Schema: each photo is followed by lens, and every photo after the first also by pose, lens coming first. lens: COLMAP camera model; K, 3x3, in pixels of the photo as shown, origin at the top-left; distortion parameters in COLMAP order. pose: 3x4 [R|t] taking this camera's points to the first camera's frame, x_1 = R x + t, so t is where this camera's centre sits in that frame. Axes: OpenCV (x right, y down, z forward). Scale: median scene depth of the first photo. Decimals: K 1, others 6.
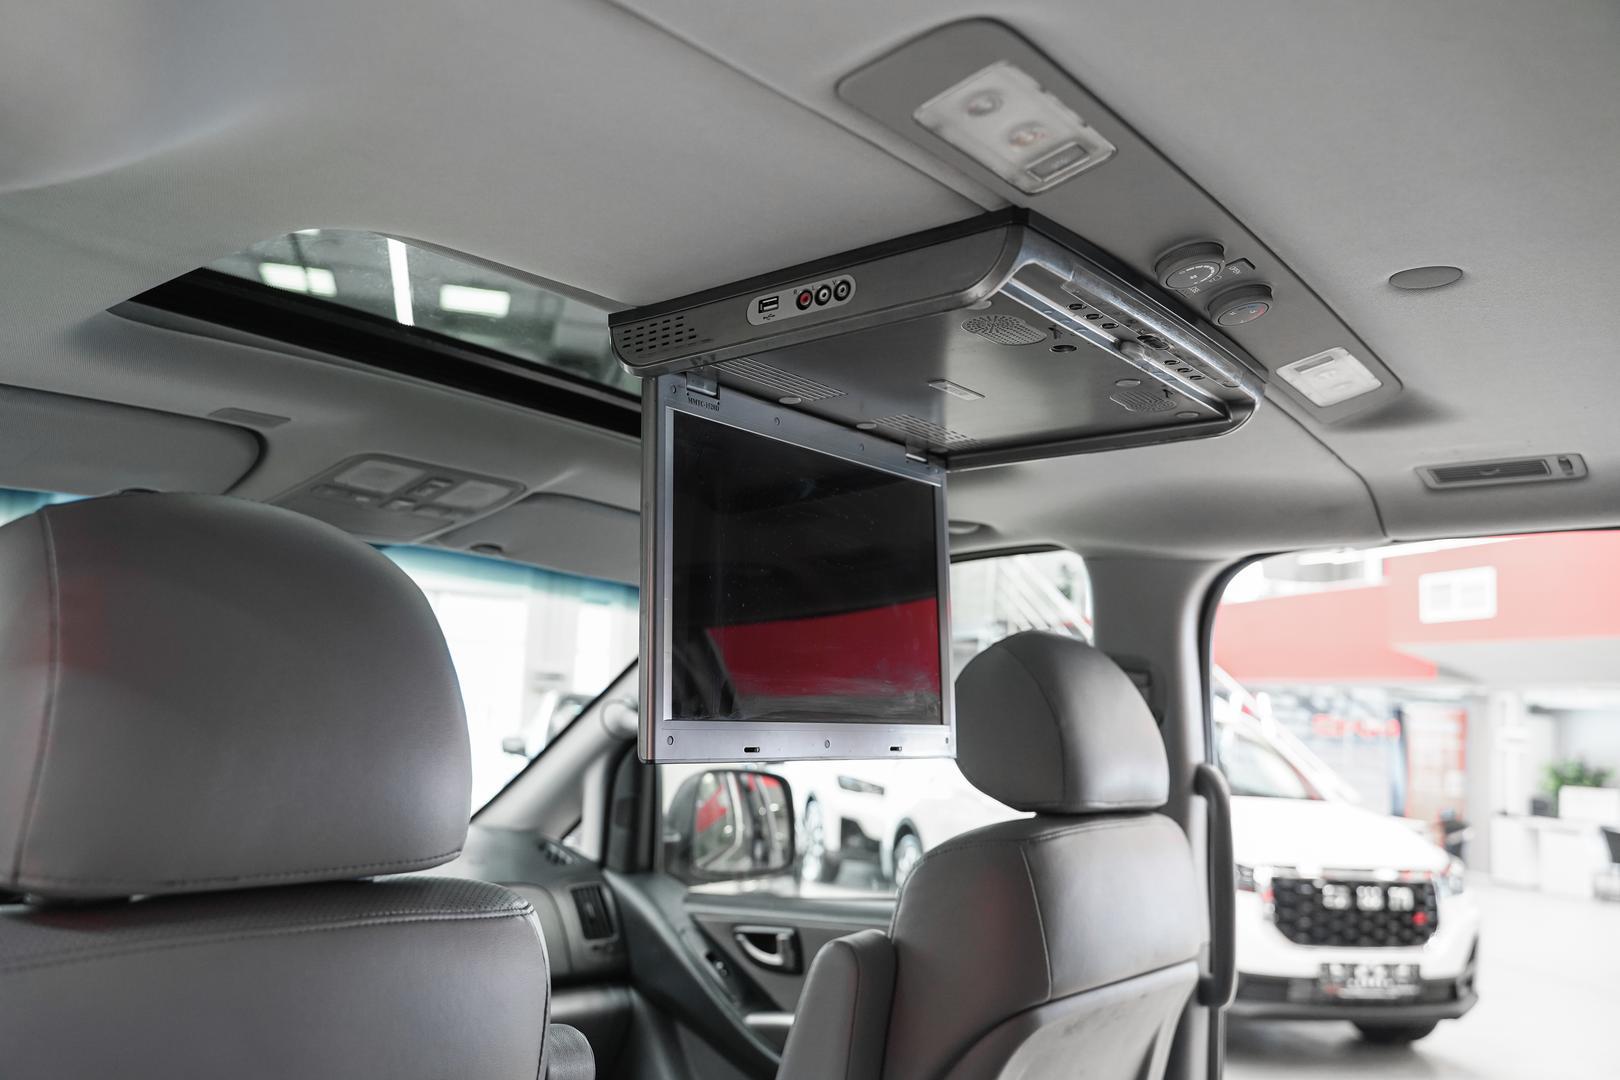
lens RADIAL K [[1299.6, 0, 816.4], [0, 1299.6, 540.3], [0, 0, 1]] dist [0.000143, -0.000041]
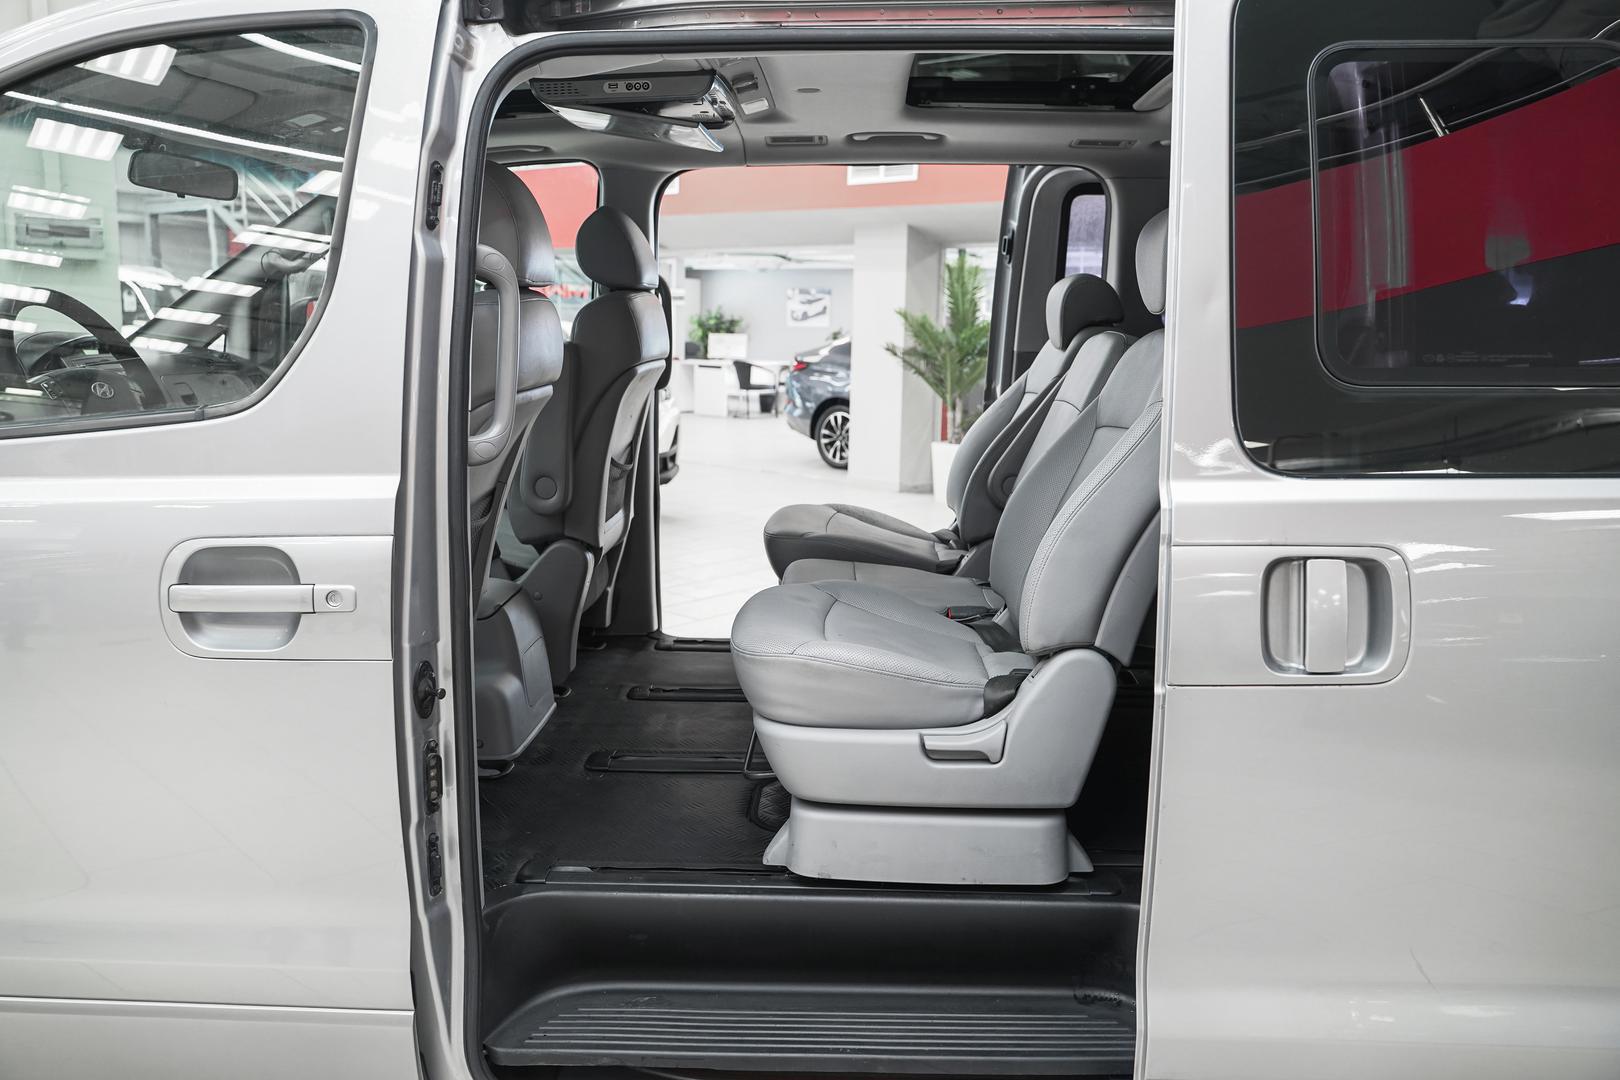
lens RADIAL K [[1270.1, 0, 816.7], [0, 1270.1, 545.9], [0, 0, 1]] dist [-0.004222, 0.000204]
pose [[0.817990, -0.140292, 0.557862, -0.926885], [-0.049996, 0.948794, 0.311914, -0.080938], [-0.573055, -0.283034, 0.769090, -1.121568]]
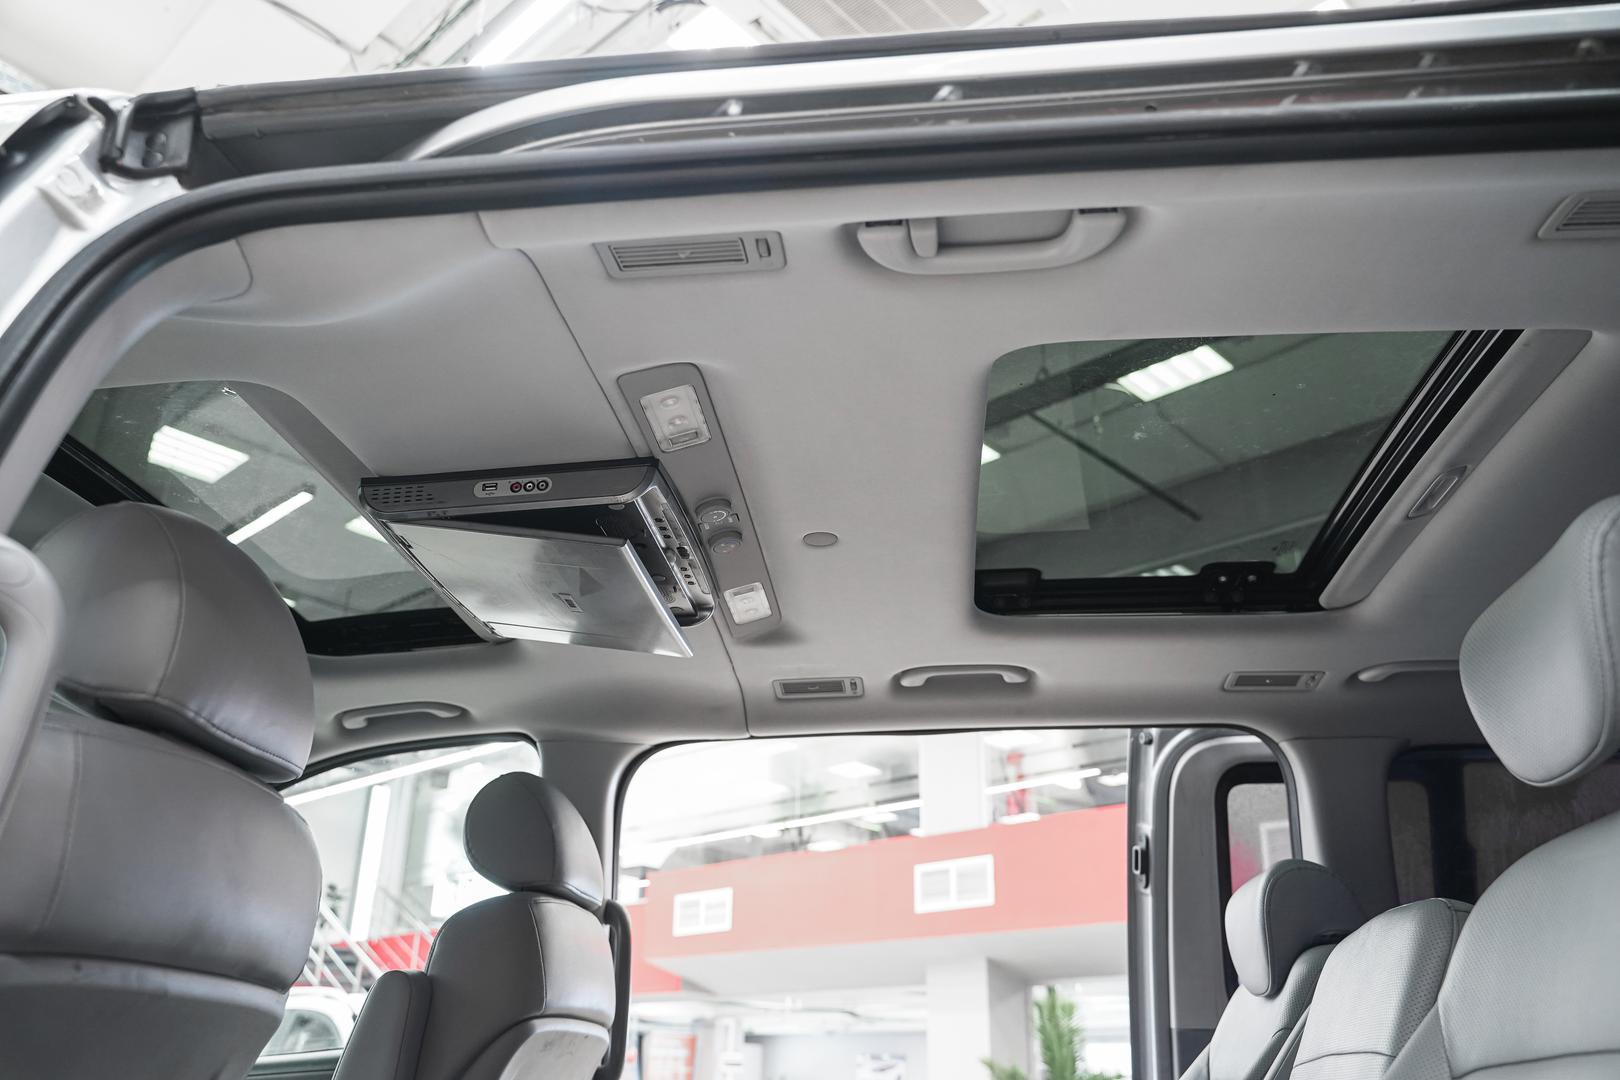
lens RADIAL K [[1270.1, 0, 816.7], [0, 1270.1, 545.9], [0, 0, 1]] dist [-0.004222, 0.000204]
pose [[0.848437, 0.170683, 0.501022, -0.341646], [-0.036191, 0.963071, -0.266802, 0.221125], [-0.528058, 0.208232, 0.823282, -0.394736]]
